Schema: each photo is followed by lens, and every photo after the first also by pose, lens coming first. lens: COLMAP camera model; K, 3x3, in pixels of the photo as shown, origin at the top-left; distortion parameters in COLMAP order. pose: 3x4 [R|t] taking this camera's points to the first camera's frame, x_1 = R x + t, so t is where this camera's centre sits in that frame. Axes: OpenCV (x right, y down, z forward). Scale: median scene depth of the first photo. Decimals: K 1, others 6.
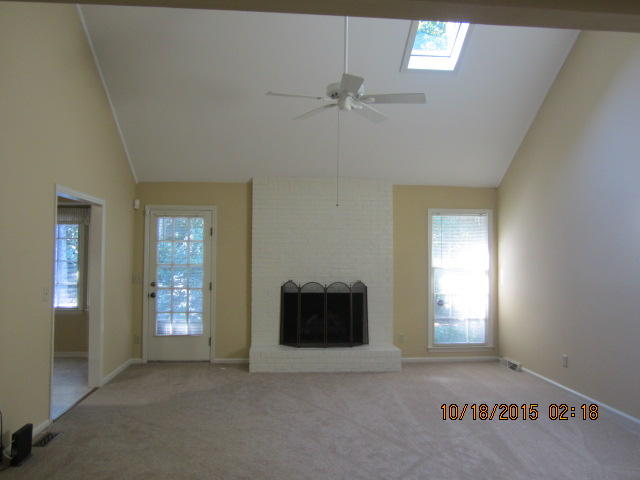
lens RADIAL K [[527.5, 0, 320.0], [0, 527.5, 240.0], [0, 0, 1]] dist [-0.052906, 0.009514]
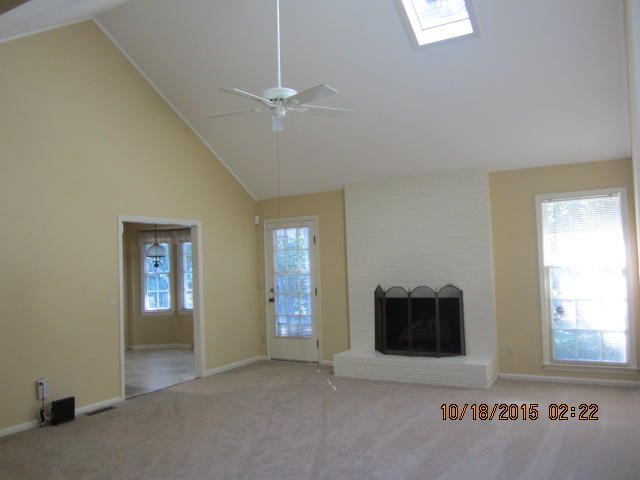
lens RADIAL K [[527.5, 0, 320.0], [0, 527.5, 240.0], [0, 0, 1]] dist [-0.052906, 0.009514]
pose [[0.816575, -0.061839, -0.573918, 0.414531], [0.062280, 0.997880, -0.018907, 0.005200], [0.573870, -0.020305, 0.818695, 0.140798]]
